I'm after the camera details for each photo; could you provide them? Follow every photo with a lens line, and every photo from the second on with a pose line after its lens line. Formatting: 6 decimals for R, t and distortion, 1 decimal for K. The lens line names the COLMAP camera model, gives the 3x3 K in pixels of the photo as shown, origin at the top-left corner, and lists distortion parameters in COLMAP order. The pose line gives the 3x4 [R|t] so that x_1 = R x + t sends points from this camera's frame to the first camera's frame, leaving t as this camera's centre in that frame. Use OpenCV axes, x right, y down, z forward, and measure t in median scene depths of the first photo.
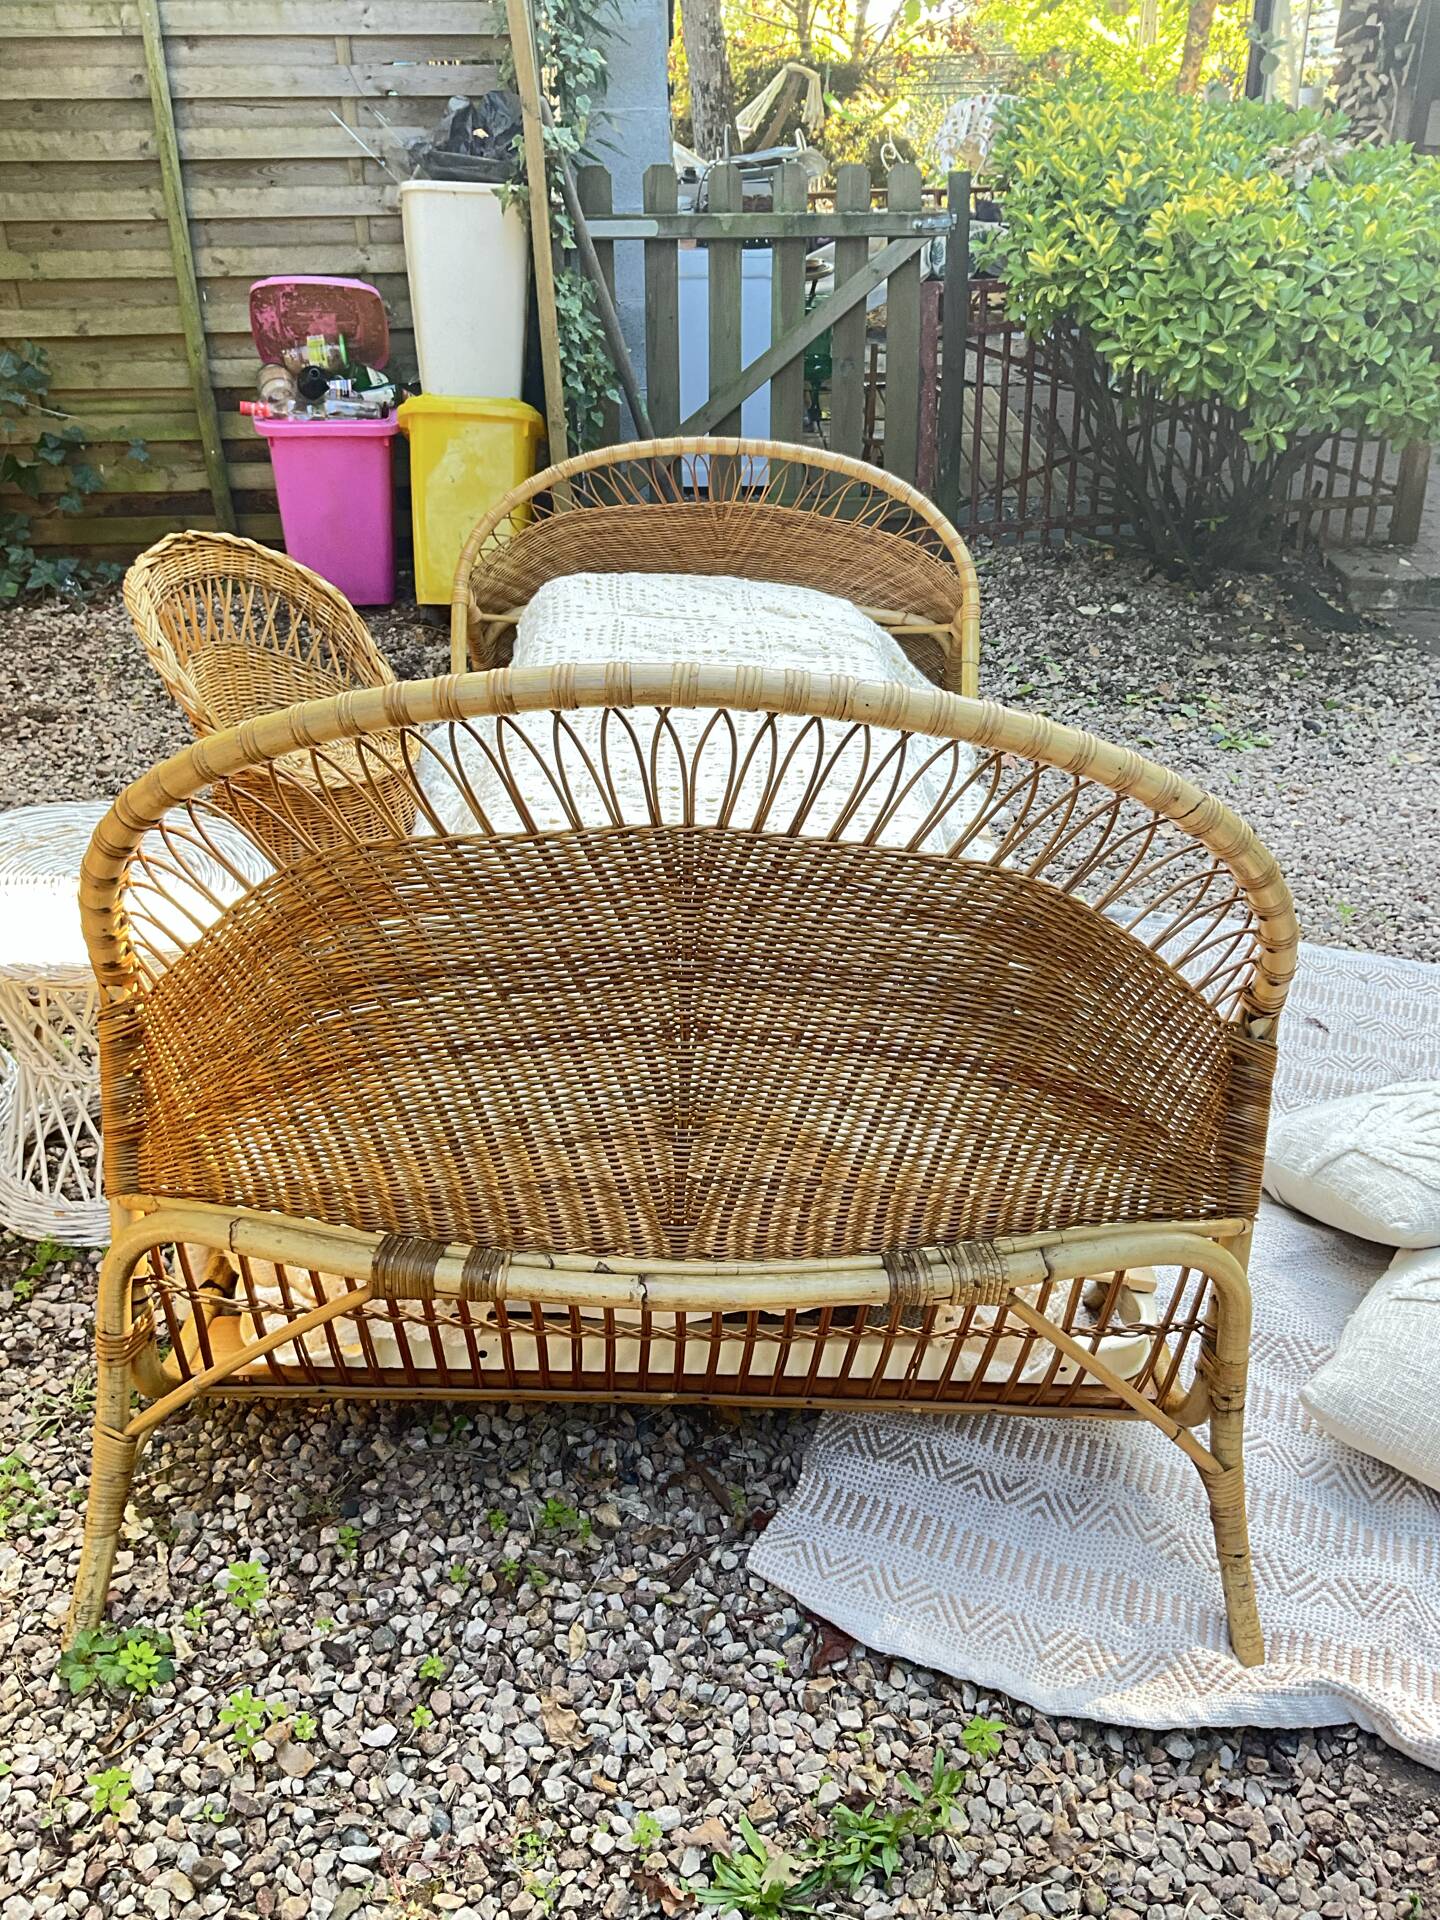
lens RADIAL K [[1595.7, 0, 732.3], [0, 1595.7, 959.2], [0, 0, 1]] dist [0.041342, -0.090805]
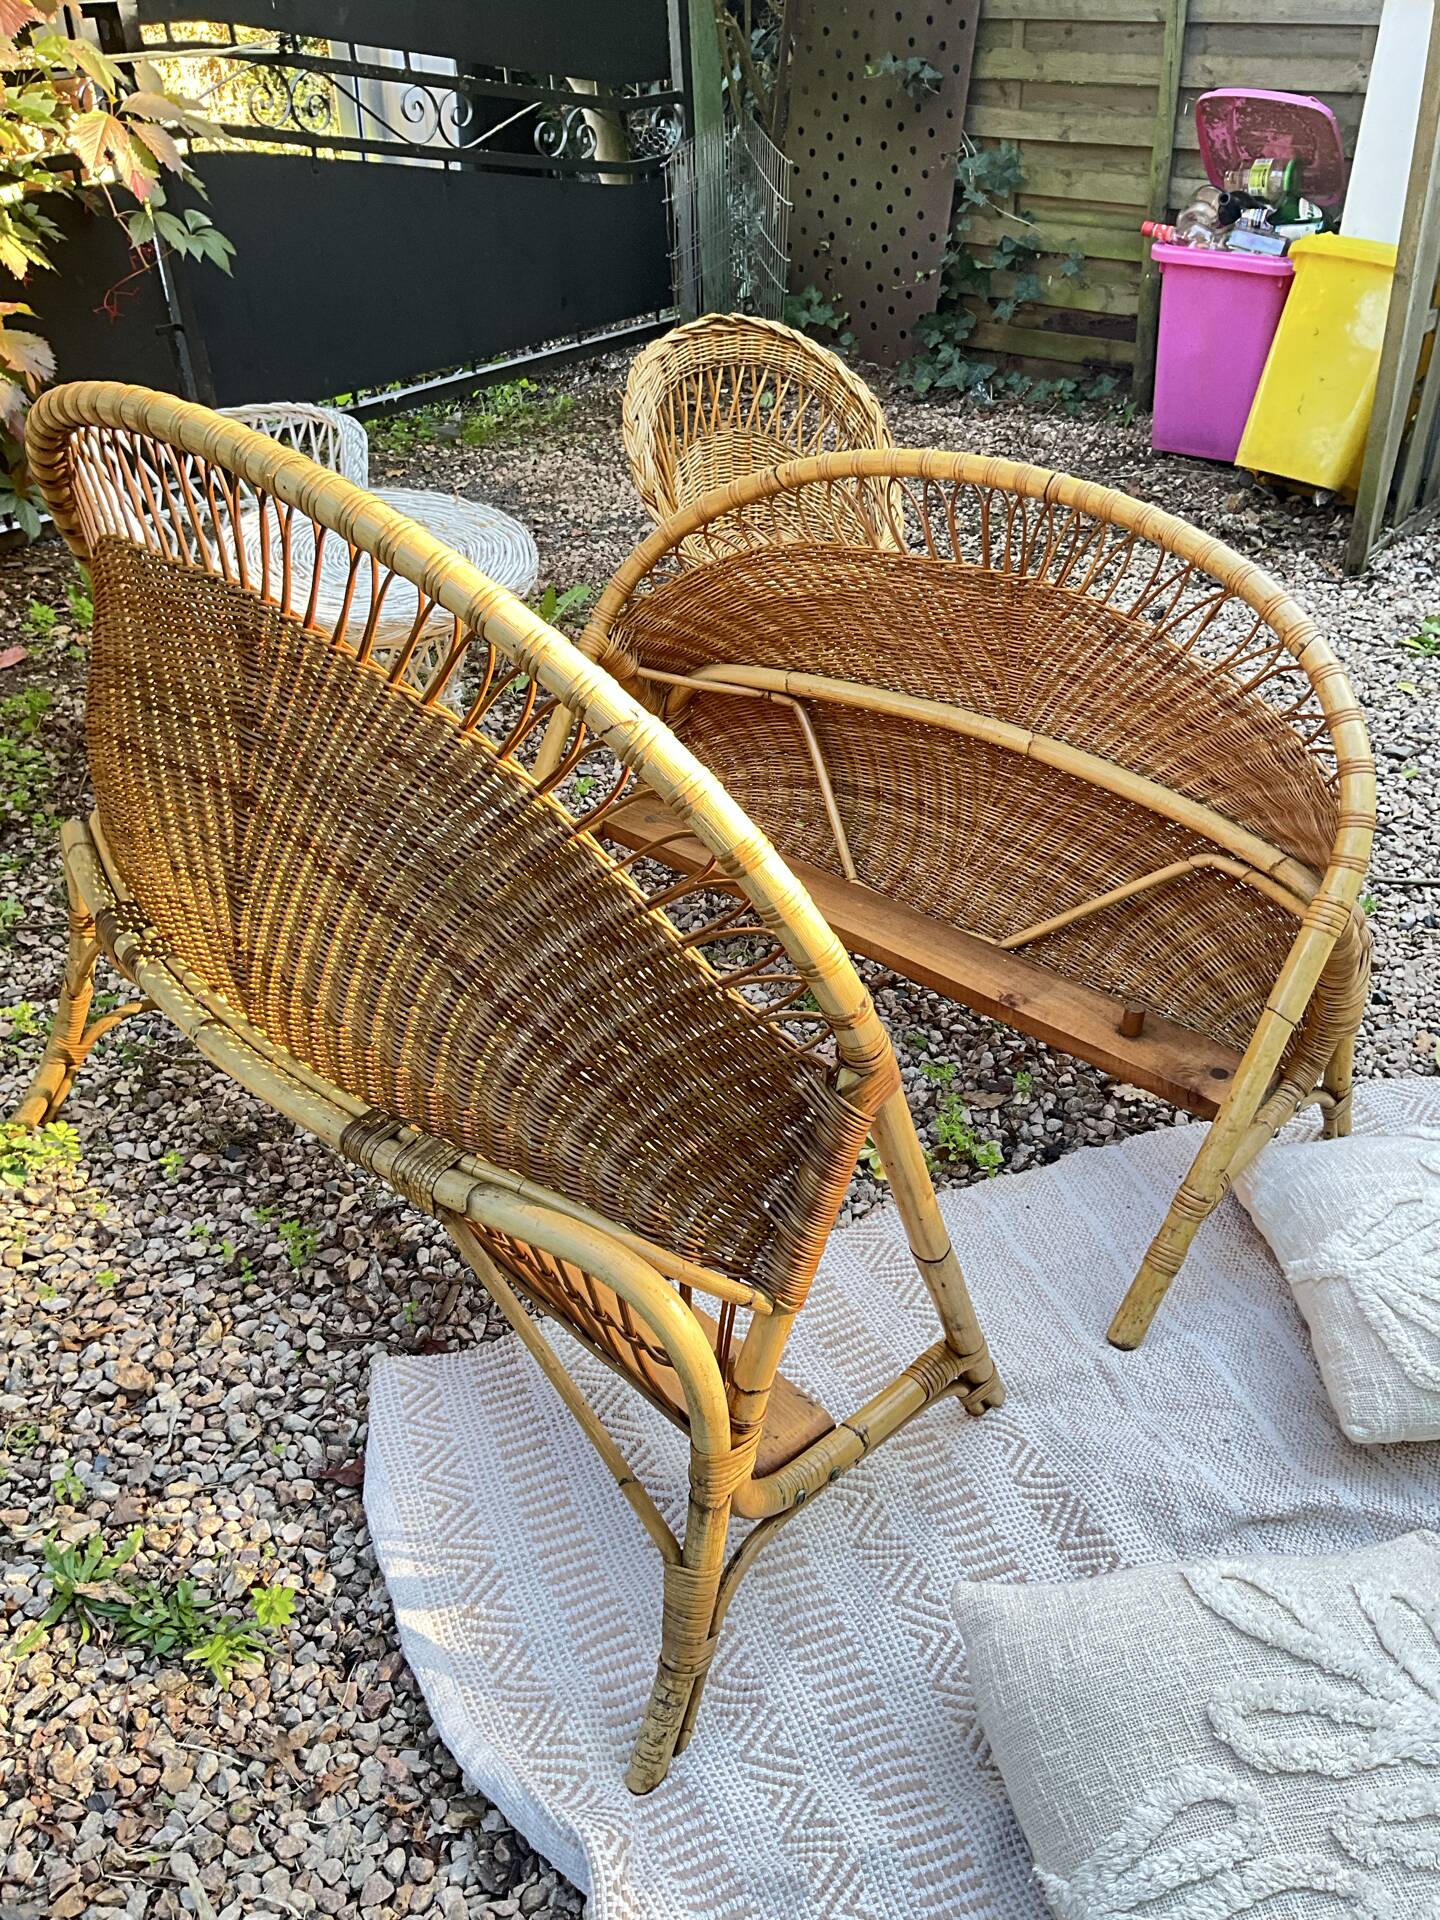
lens RADIAL K [[1595.7, 0, 729.0], [0, 1595.7, 957.4], [0, 0, 1]] dist [0.041342, -0.090805]
pose [[0.699817, 0.375041, -0.607948, 0.260706], [-0.323980, 0.925158, 0.197788, -0.051031], [0.636627, 0.058548, 0.768946, 0.135164]]
